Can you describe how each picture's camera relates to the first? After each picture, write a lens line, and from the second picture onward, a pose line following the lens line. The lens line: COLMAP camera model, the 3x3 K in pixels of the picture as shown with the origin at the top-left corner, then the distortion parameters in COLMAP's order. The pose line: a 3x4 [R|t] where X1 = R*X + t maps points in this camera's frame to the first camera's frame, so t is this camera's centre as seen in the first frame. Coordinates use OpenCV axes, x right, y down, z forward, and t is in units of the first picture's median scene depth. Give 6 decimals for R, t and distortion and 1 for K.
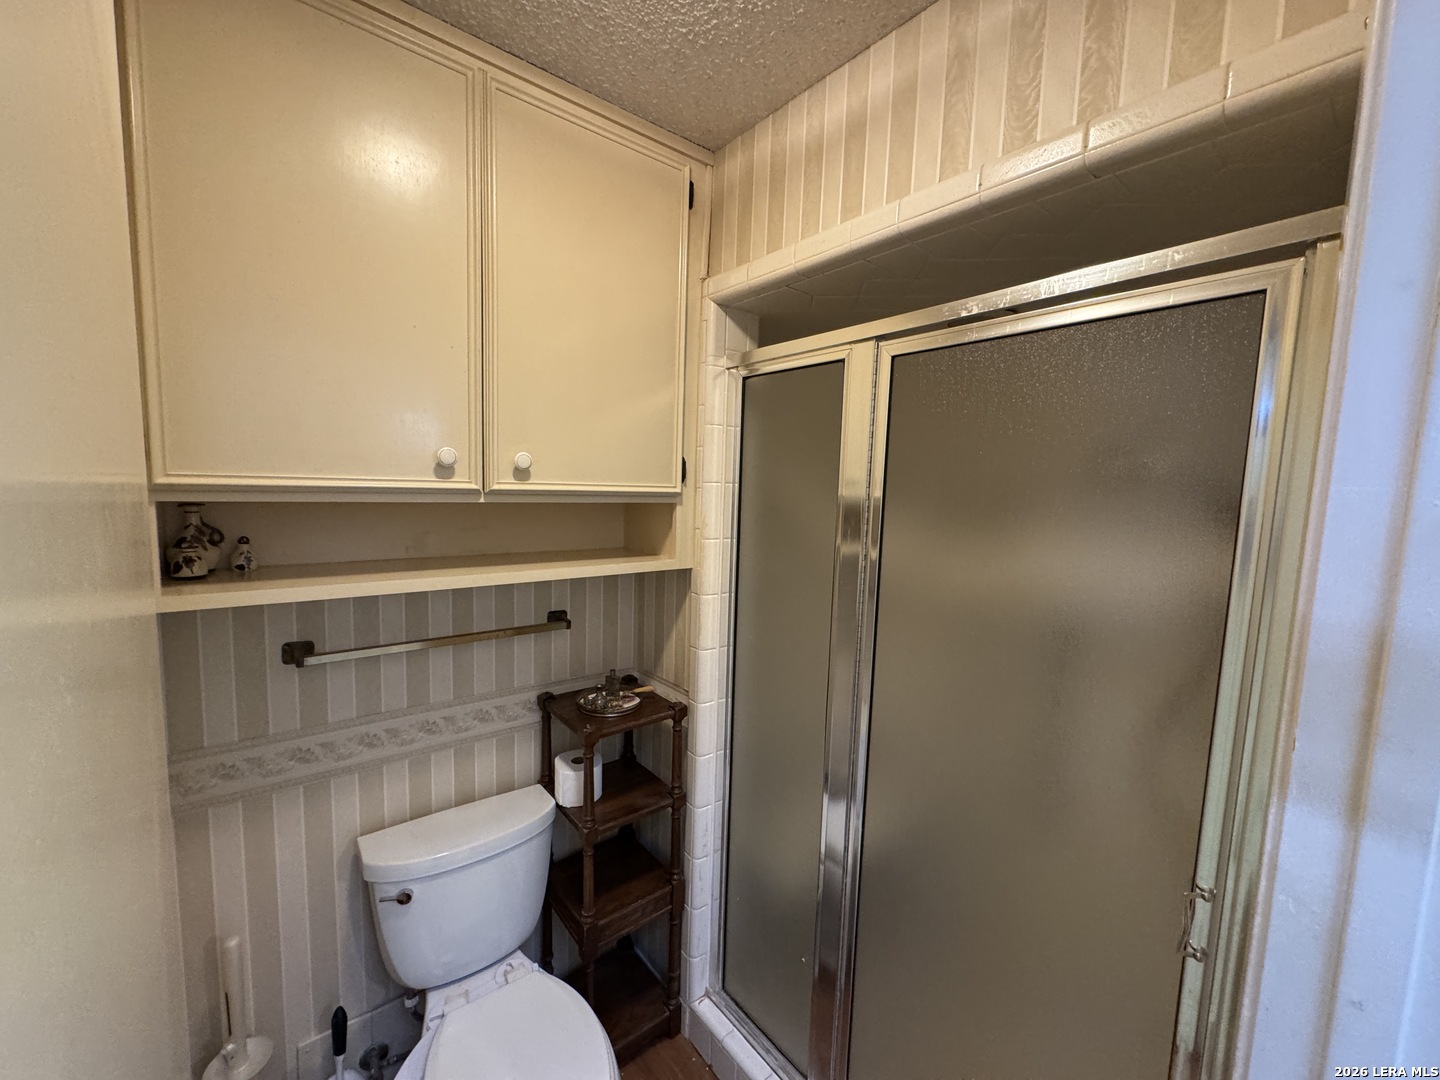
lens RADIAL K [[575.5, 0, 721.3], [0, 575.5, 541.2], [0, 0, 1]] dist [-0.001002, -0.000030]
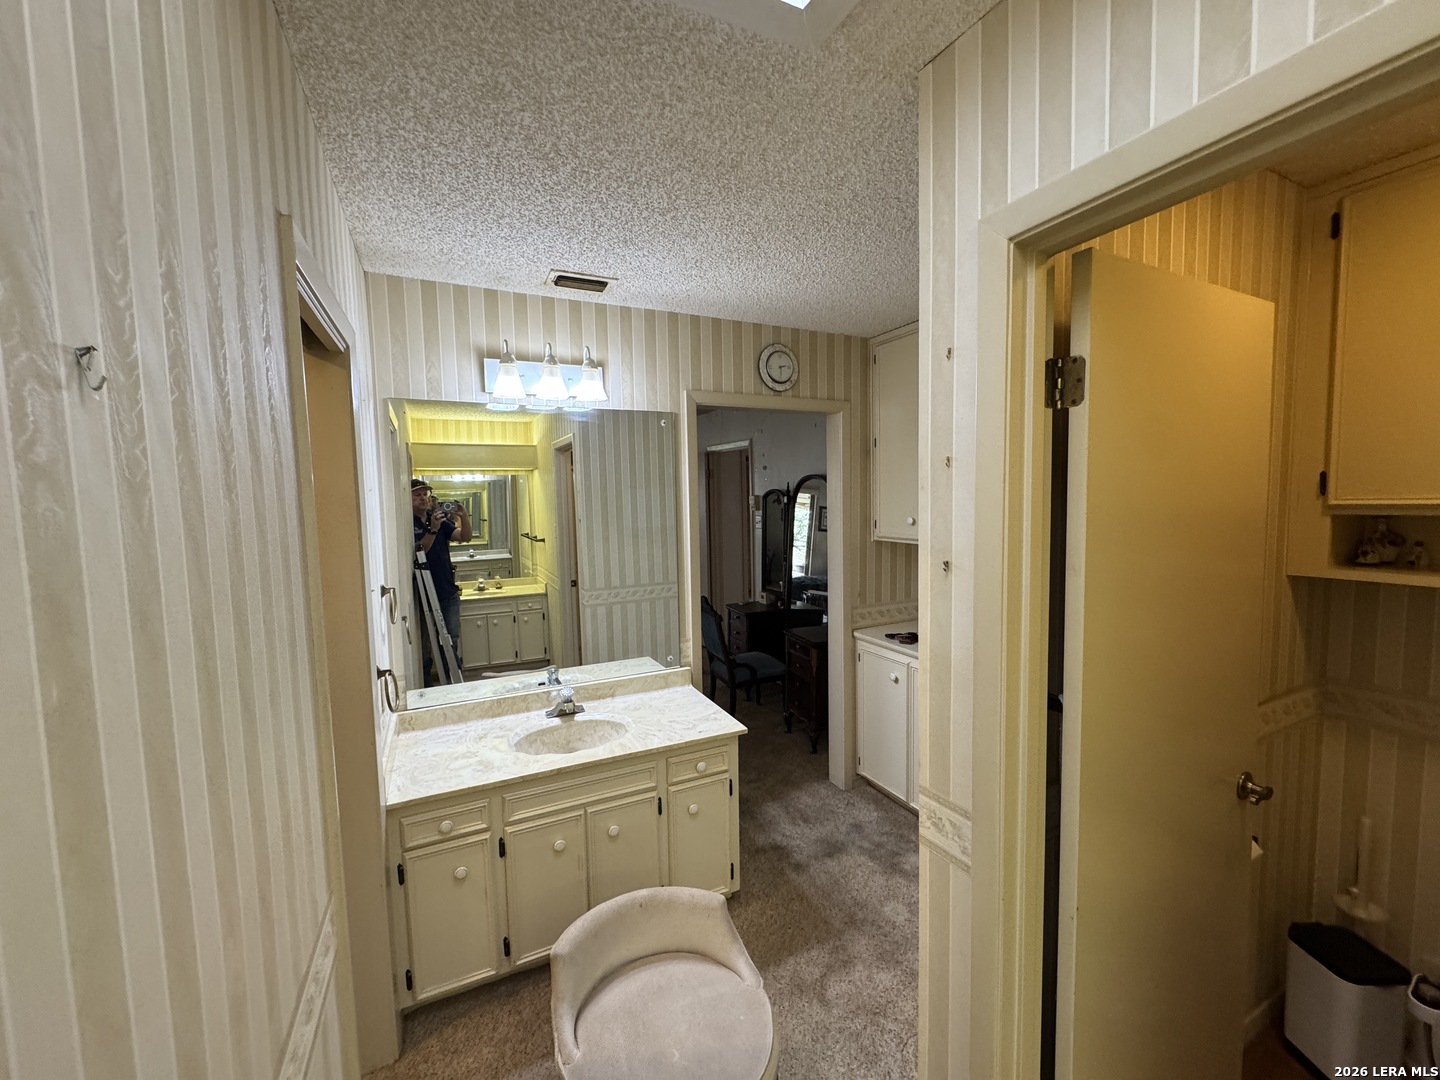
lens RADIAL K [[575.5, 0, 721.2], [0, 575.5, 537.9], [0, 0, 1]] dist [-0.001002, -0.000030]
pose [[-0.243018, 0.045047, -0.968975, 0.958982], [-0.084456, 0.994145, 0.067398, 0.034230], [0.966338, 0.098215, -0.237790, -0.308846]]
